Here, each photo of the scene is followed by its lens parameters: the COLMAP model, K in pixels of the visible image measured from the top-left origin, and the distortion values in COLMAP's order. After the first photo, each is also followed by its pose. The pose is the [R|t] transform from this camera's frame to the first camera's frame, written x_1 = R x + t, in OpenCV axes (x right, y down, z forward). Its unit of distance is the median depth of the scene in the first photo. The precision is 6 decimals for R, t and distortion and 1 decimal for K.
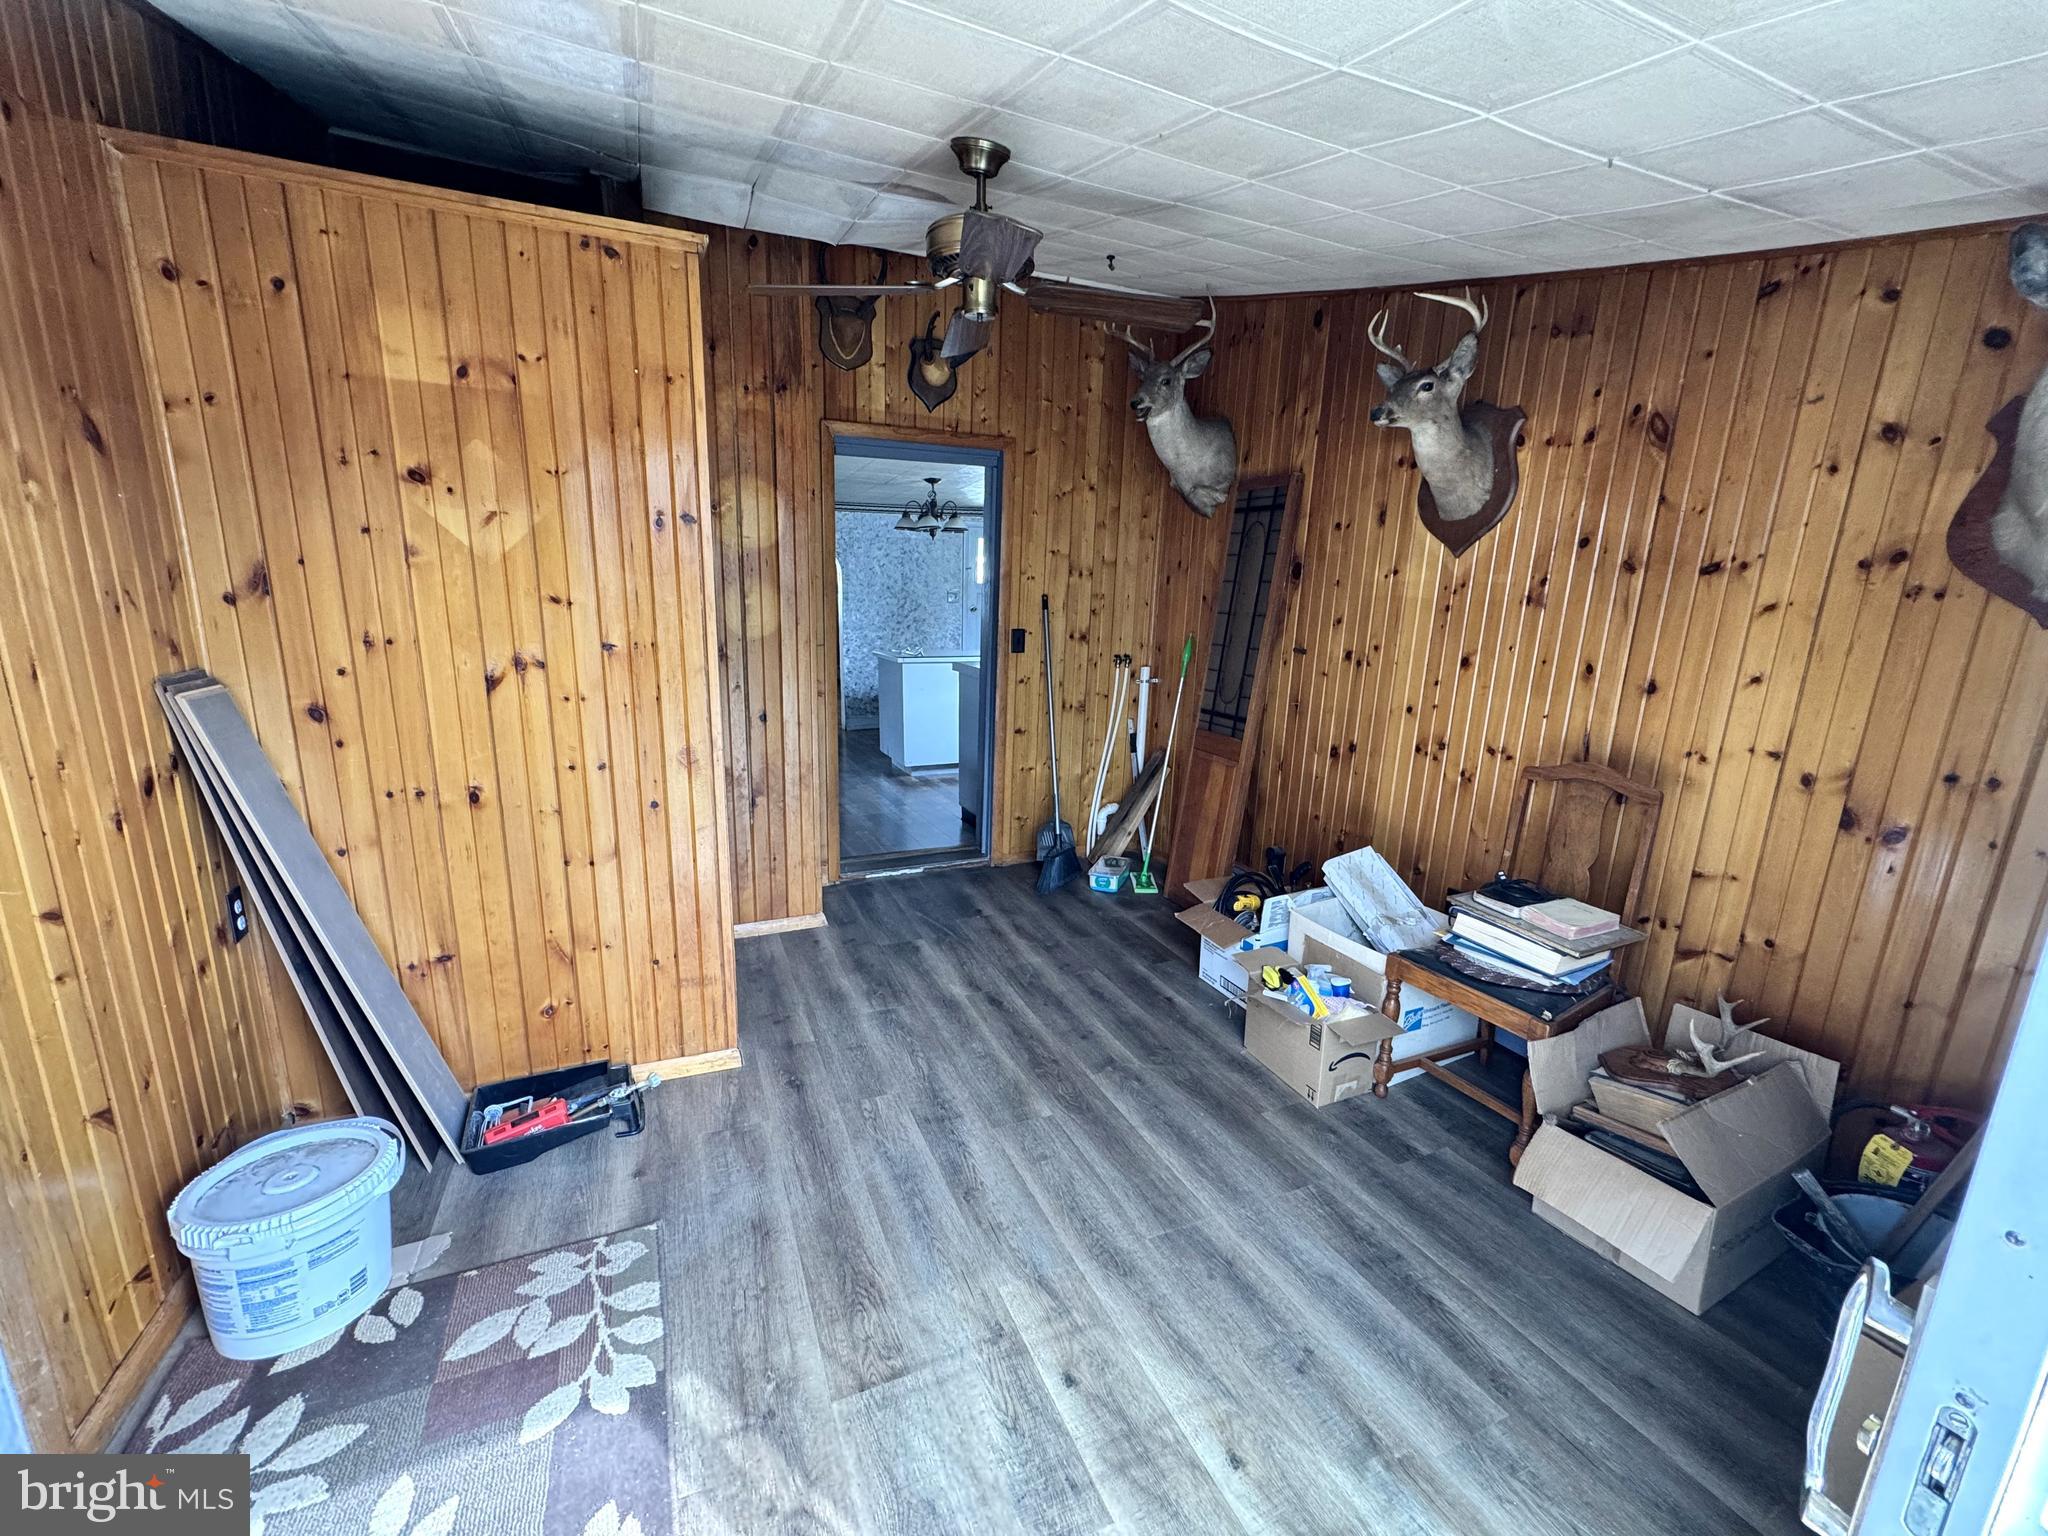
lens RADIAL K [[815.6, 0, 1033.8], [0, 815.6, 769.3], [0, 0, 1]] dist [-0.000629, -0.000125]
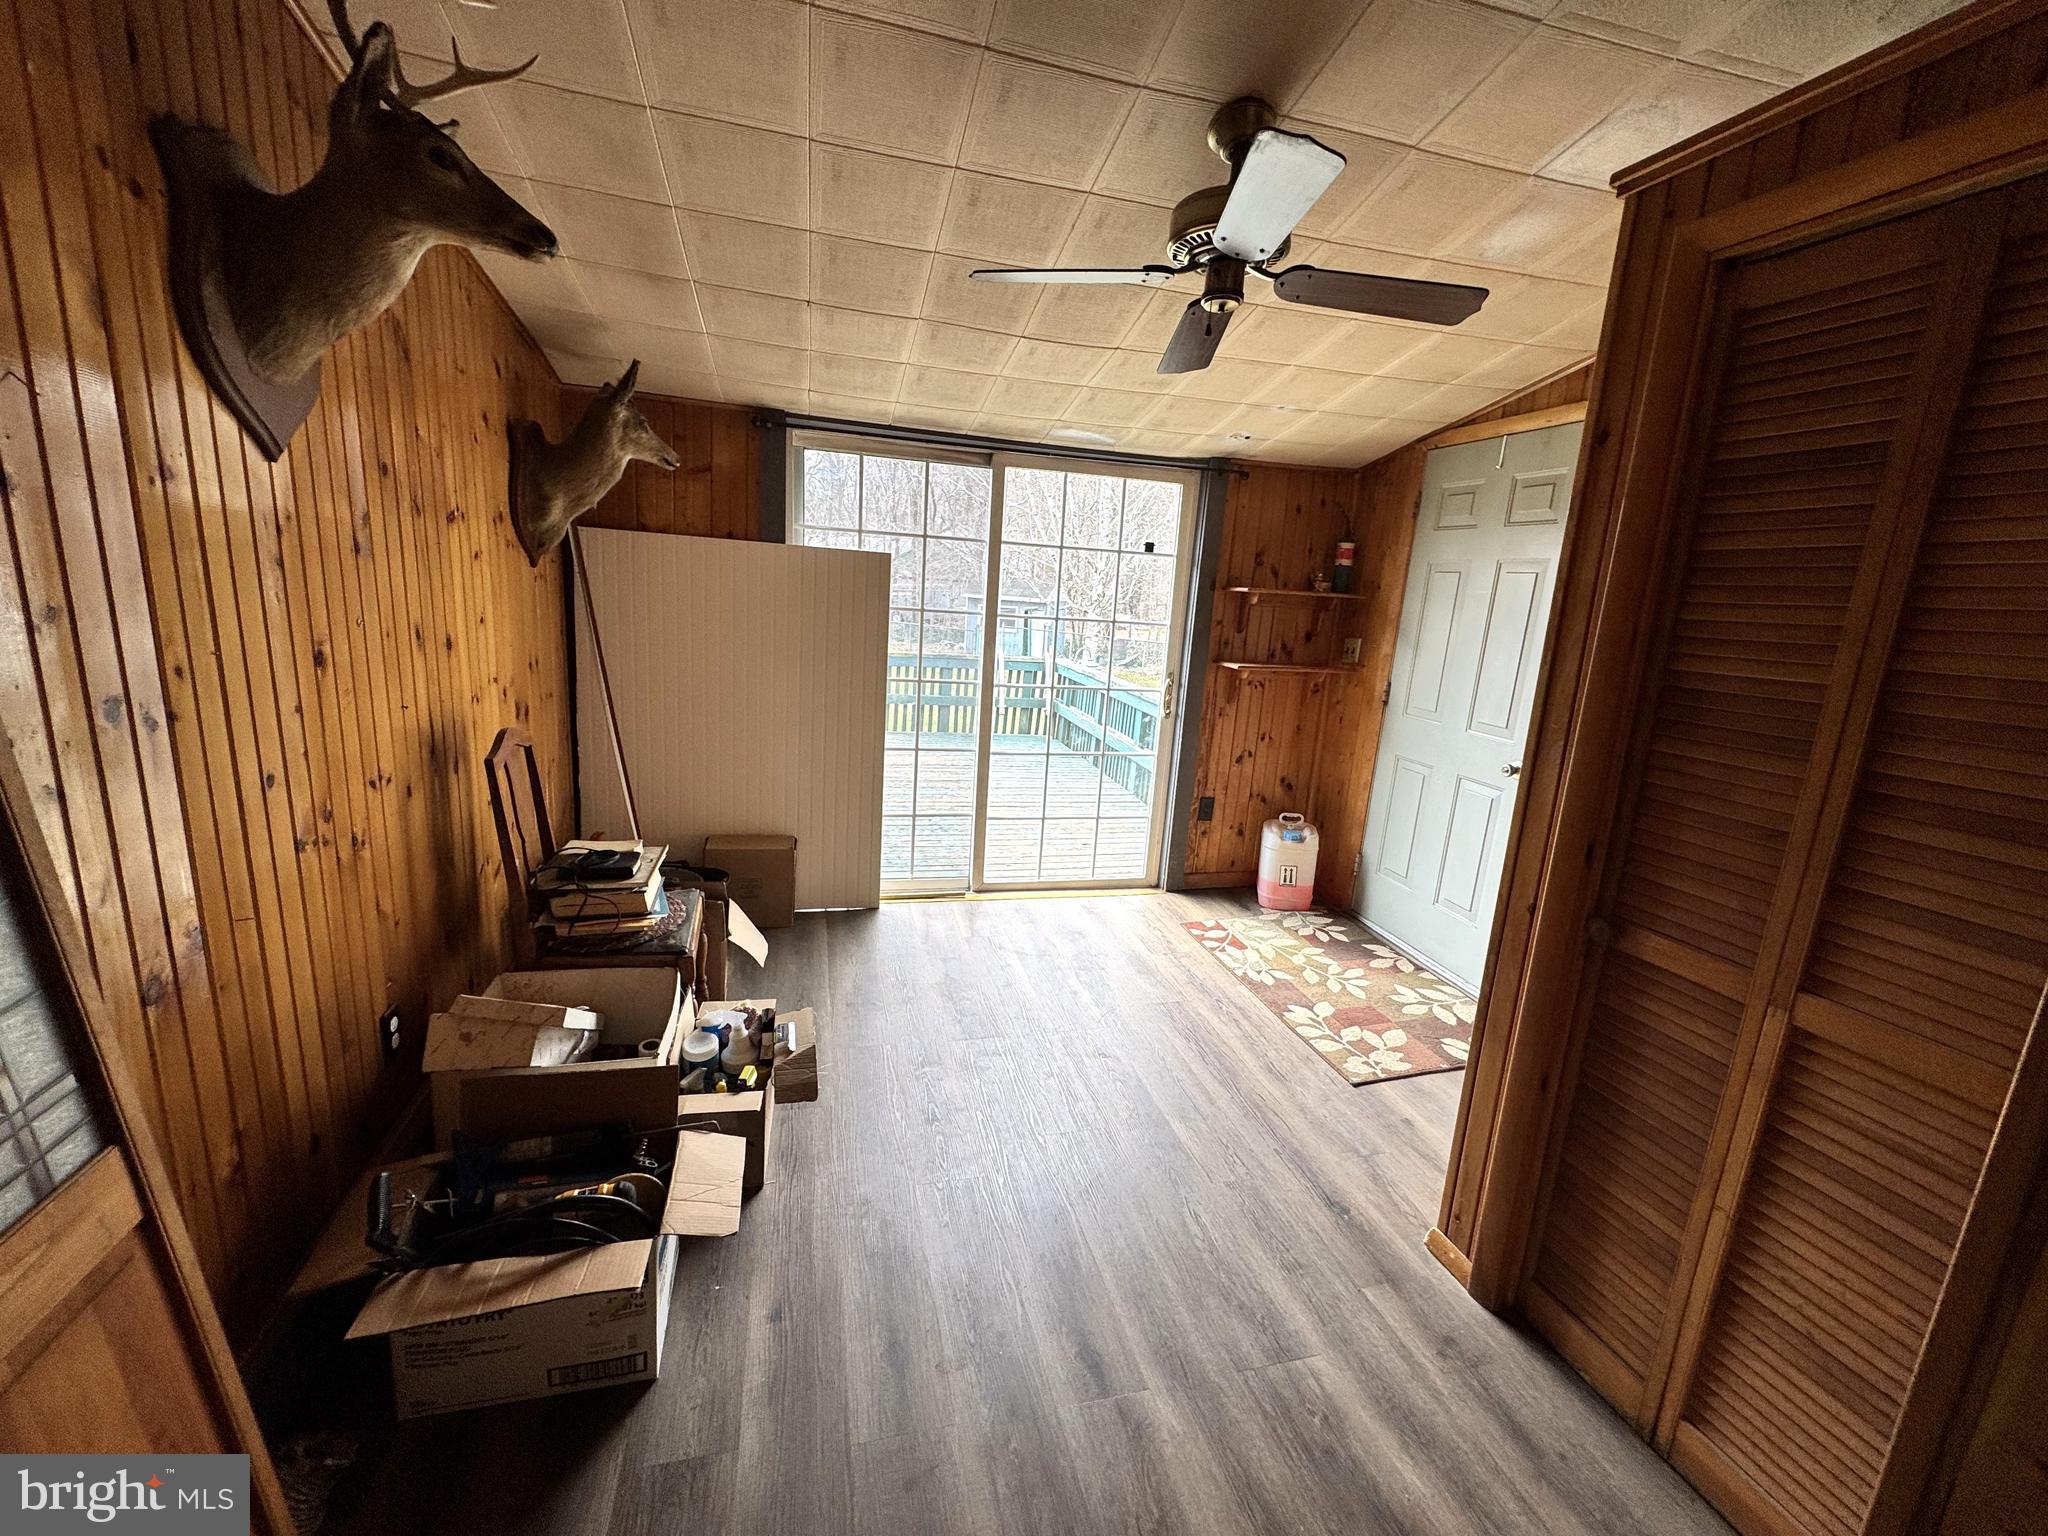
lens RADIAL K [[815.6, 0, 1033.8], [0, 815.6, 769.3], [0, 0, 1]] dist [-0.000629, -0.000125]
pose [[-0.982285, -0.113429, 0.149164, -0.085731], [-0.044670, 0.914784, 0.401466, -0.478139], [-0.181991, 0.387691, -0.903645, 2.288683]]
